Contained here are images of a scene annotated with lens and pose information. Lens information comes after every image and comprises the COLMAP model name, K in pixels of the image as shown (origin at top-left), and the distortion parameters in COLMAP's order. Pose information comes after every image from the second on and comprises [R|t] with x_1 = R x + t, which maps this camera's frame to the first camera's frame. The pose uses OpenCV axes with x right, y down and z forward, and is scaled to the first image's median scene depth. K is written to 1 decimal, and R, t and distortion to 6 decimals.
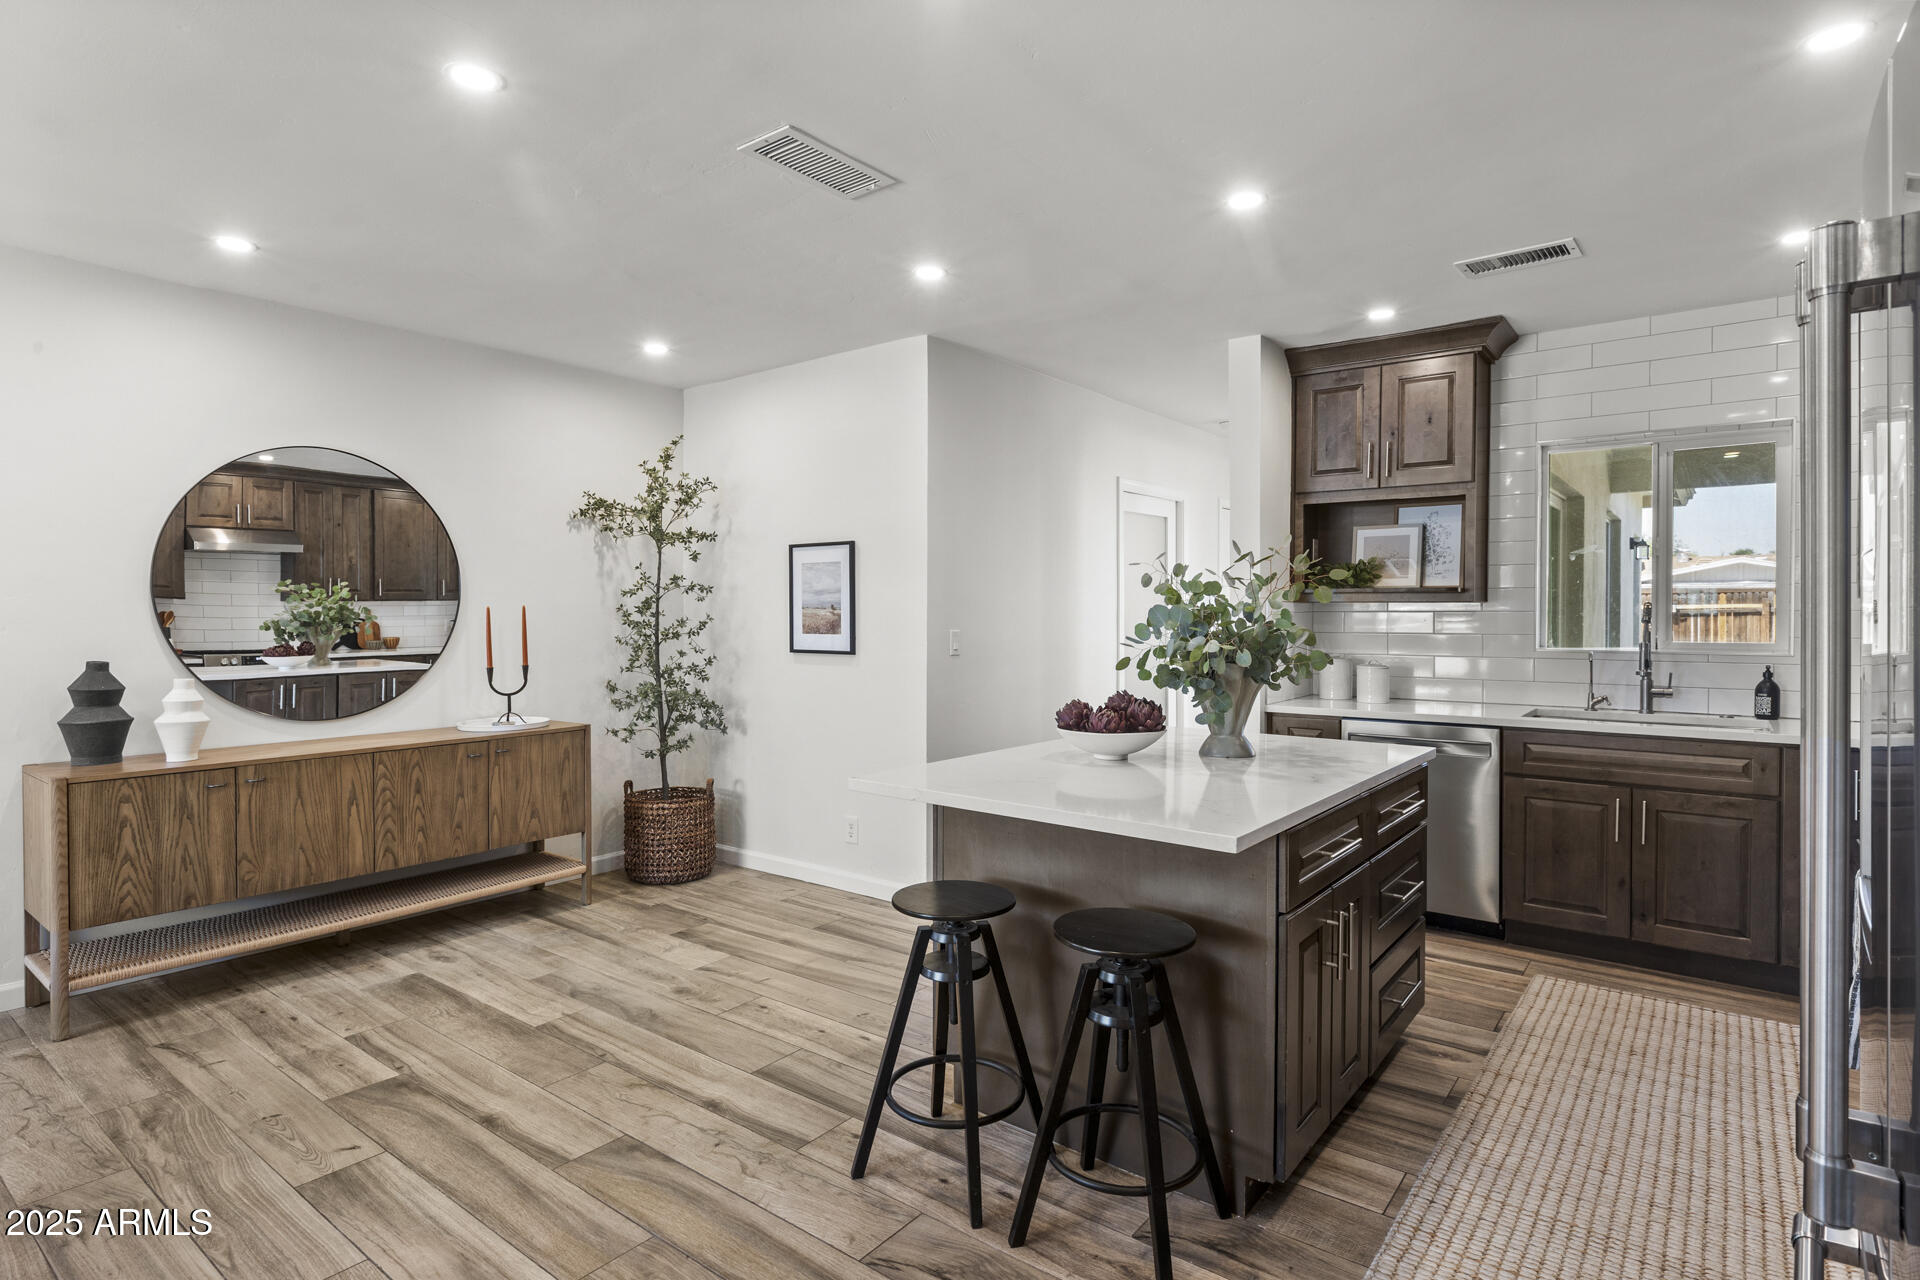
lens RADIAL K [[990.2, 0, 947.8], [0, 990.2, 627.4], [0, 0, 1]] dist [0.000985, -0.001217]
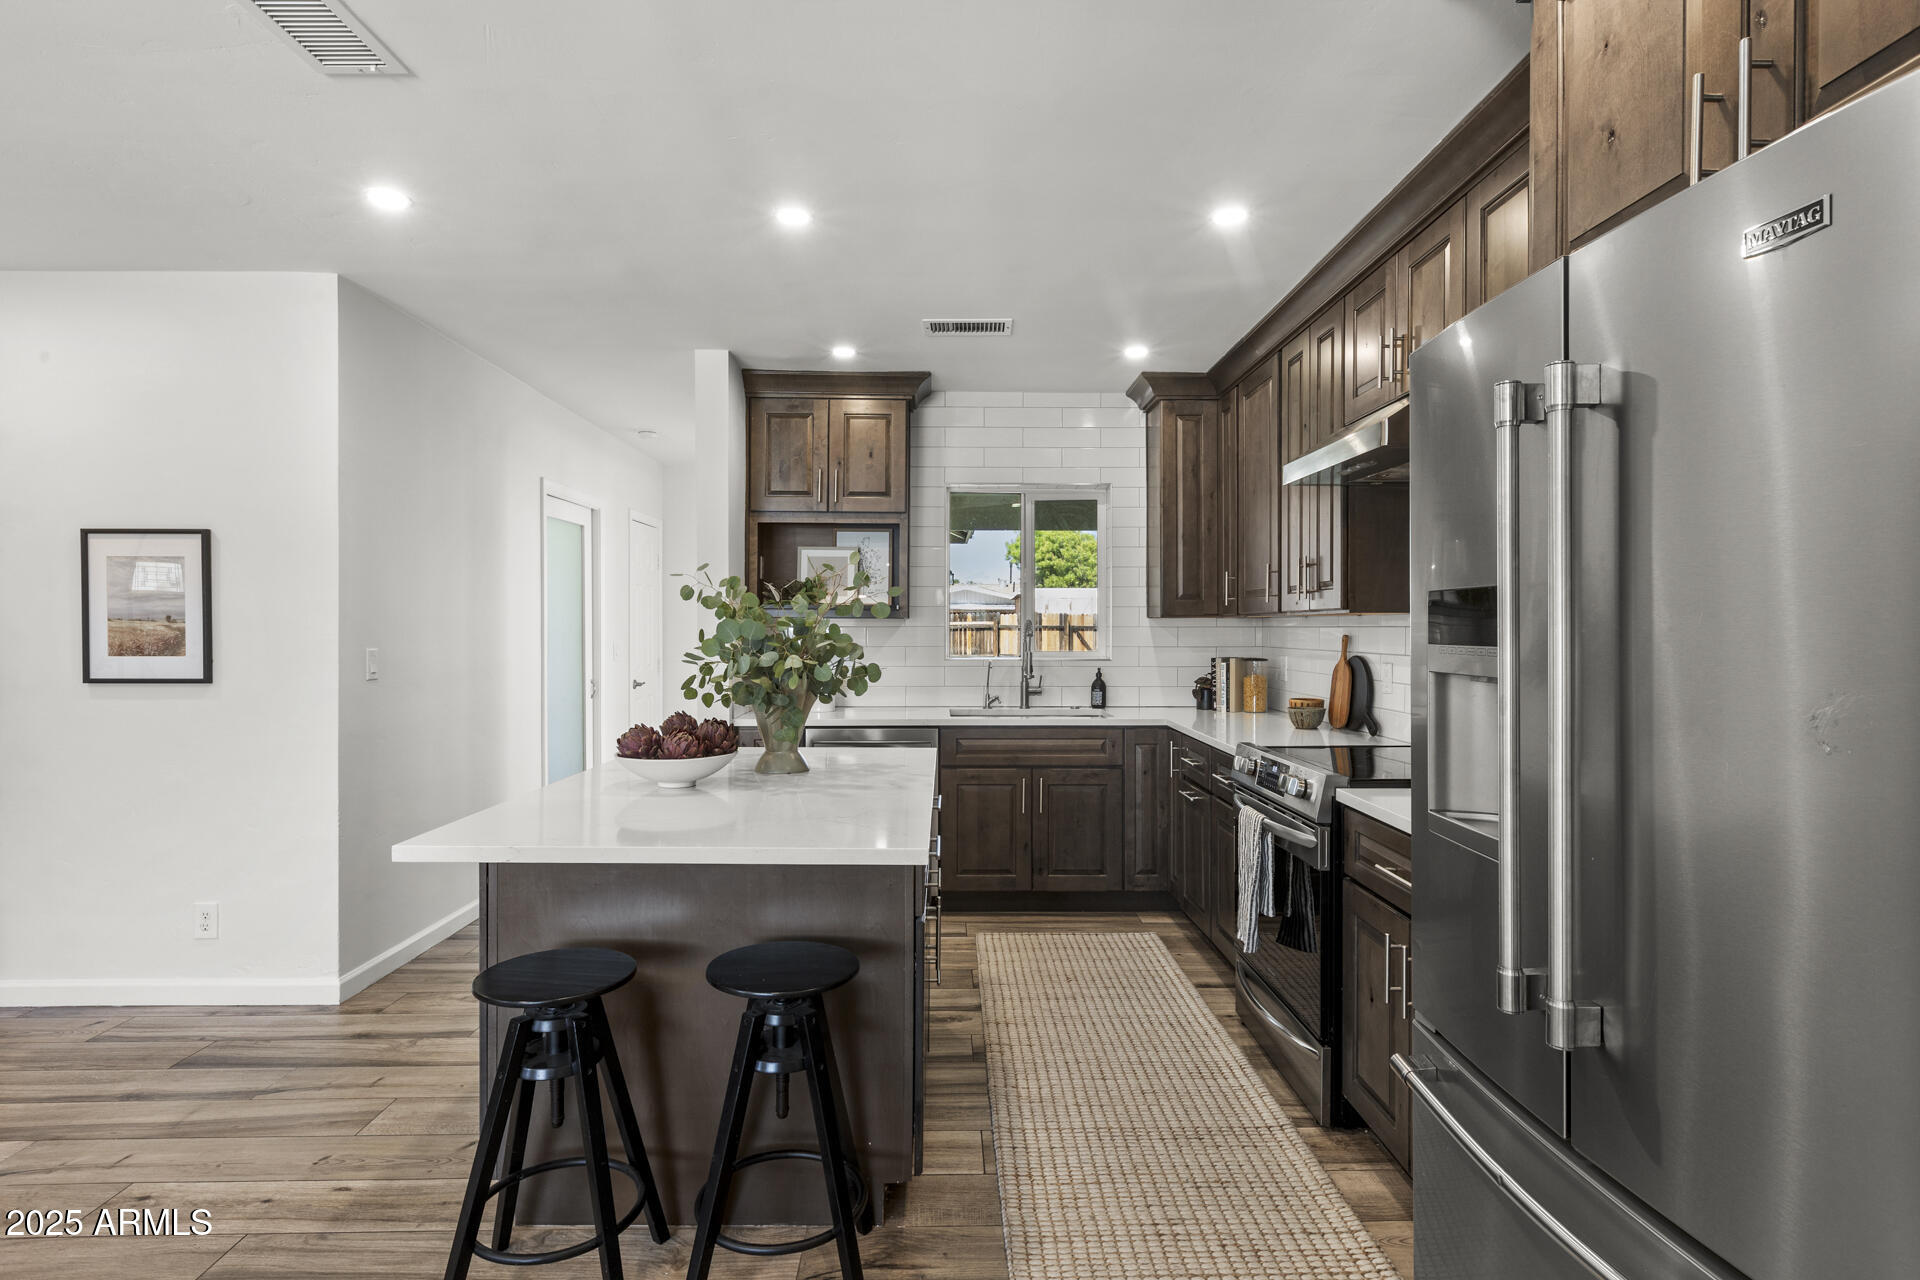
lens RADIAL K [[981.1, 0, 960.0], [0, 981.1, 640.0], [0, 0, 1]] dist [0.001230, -0.000546]
pose [[0.775346, -0.005950, 0.631509, -0.150695], [0.007348, 0.999973, 0.000401, -0.001018], [-0.631494, 0.004329, 0.775369, 0.094811]]
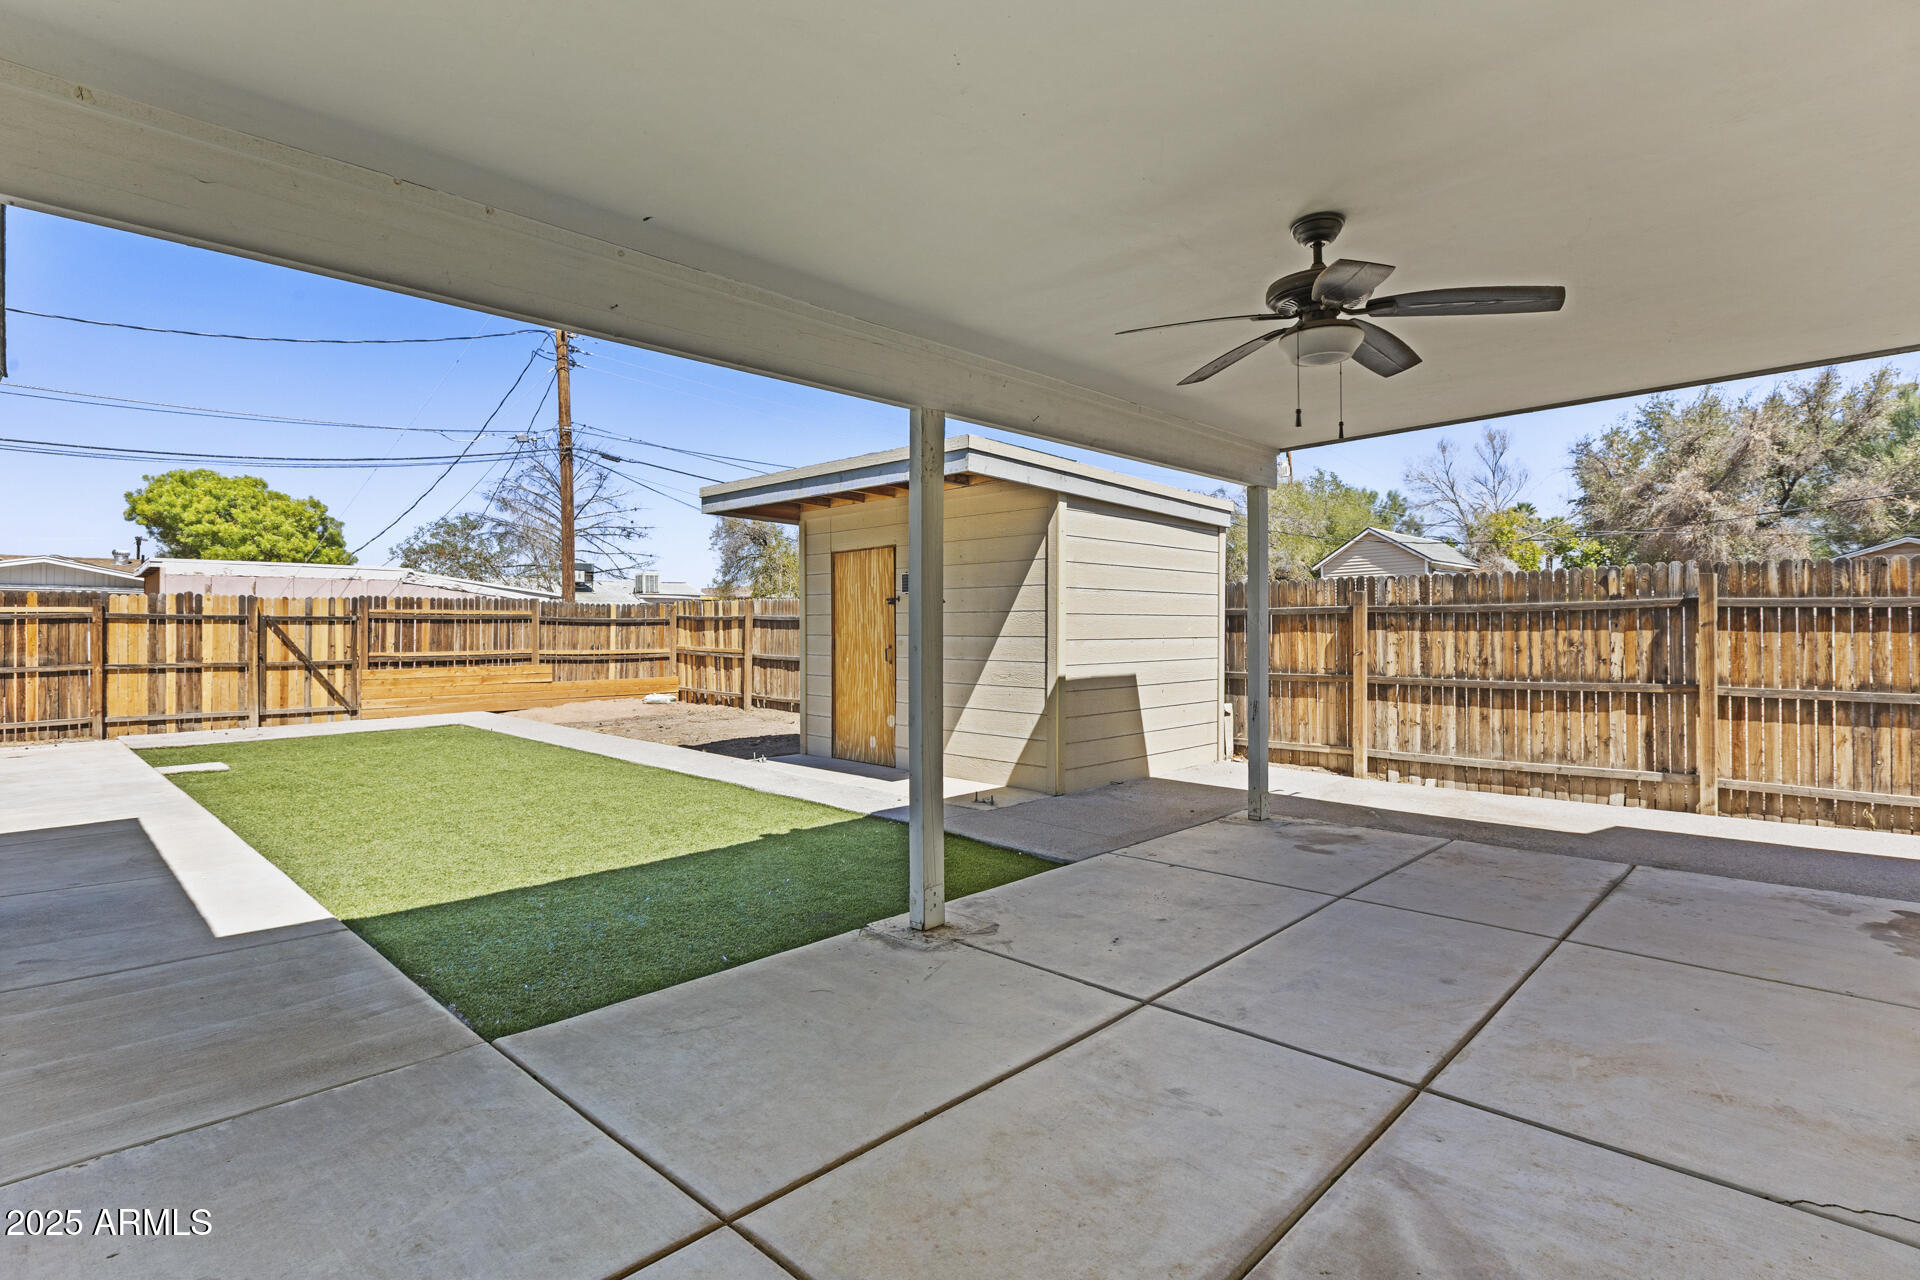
lens RADIAL K [[924.8, 0, 972.1], [0, 924.8, 632.8], [0, 0, 1]] dist [-0.001232, -0.000266]
pose [[0.101483, -0.003798, 0.994830, 0.898112], [0.010932, 0.999937, 0.002703, 0.003722], [-0.994777, 0.010601, 0.101518, 1.231870]]
